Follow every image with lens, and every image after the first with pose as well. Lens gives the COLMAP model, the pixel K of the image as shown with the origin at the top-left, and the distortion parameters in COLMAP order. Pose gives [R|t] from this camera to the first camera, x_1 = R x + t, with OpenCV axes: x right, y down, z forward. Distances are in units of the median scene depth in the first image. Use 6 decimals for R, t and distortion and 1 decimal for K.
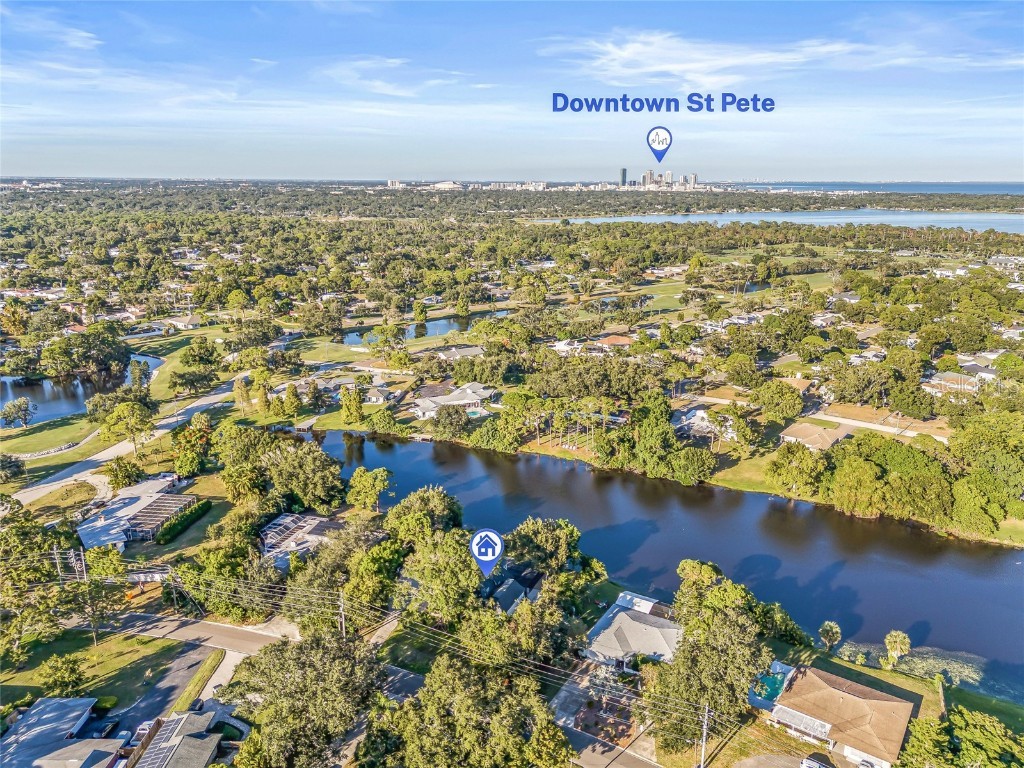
lens RADIAL K [[746.4, 0, 516.6], [0, 746.4, 383.1], [0, 0, 1]] dist [0.031855, -0.007131]
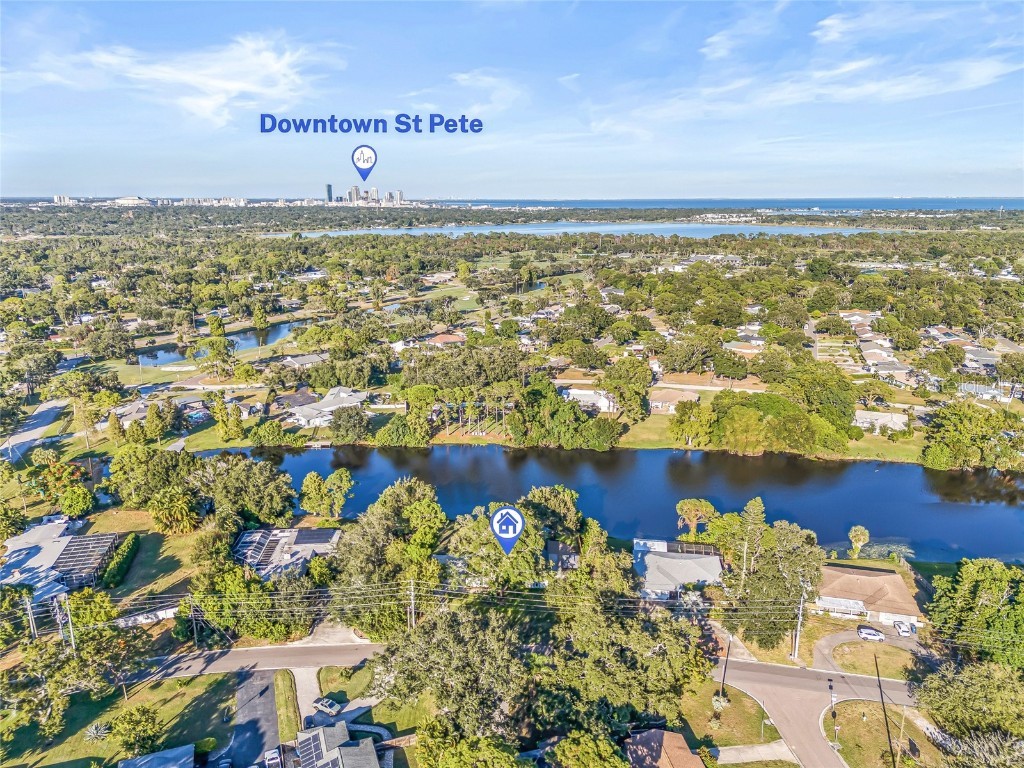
lens RADIAL K [[742.6, 0, 513.4], [0, 742.6, 367.0], [0, 0, 1]] dist [0.083772, -0.116944]
pose [[0.927109, -0.084987, 0.365029, -0.190603], [0.100176, 0.994708, -0.022837, 0.017203], [-0.361156, 0.057740, 0.930716, 0.016005]]
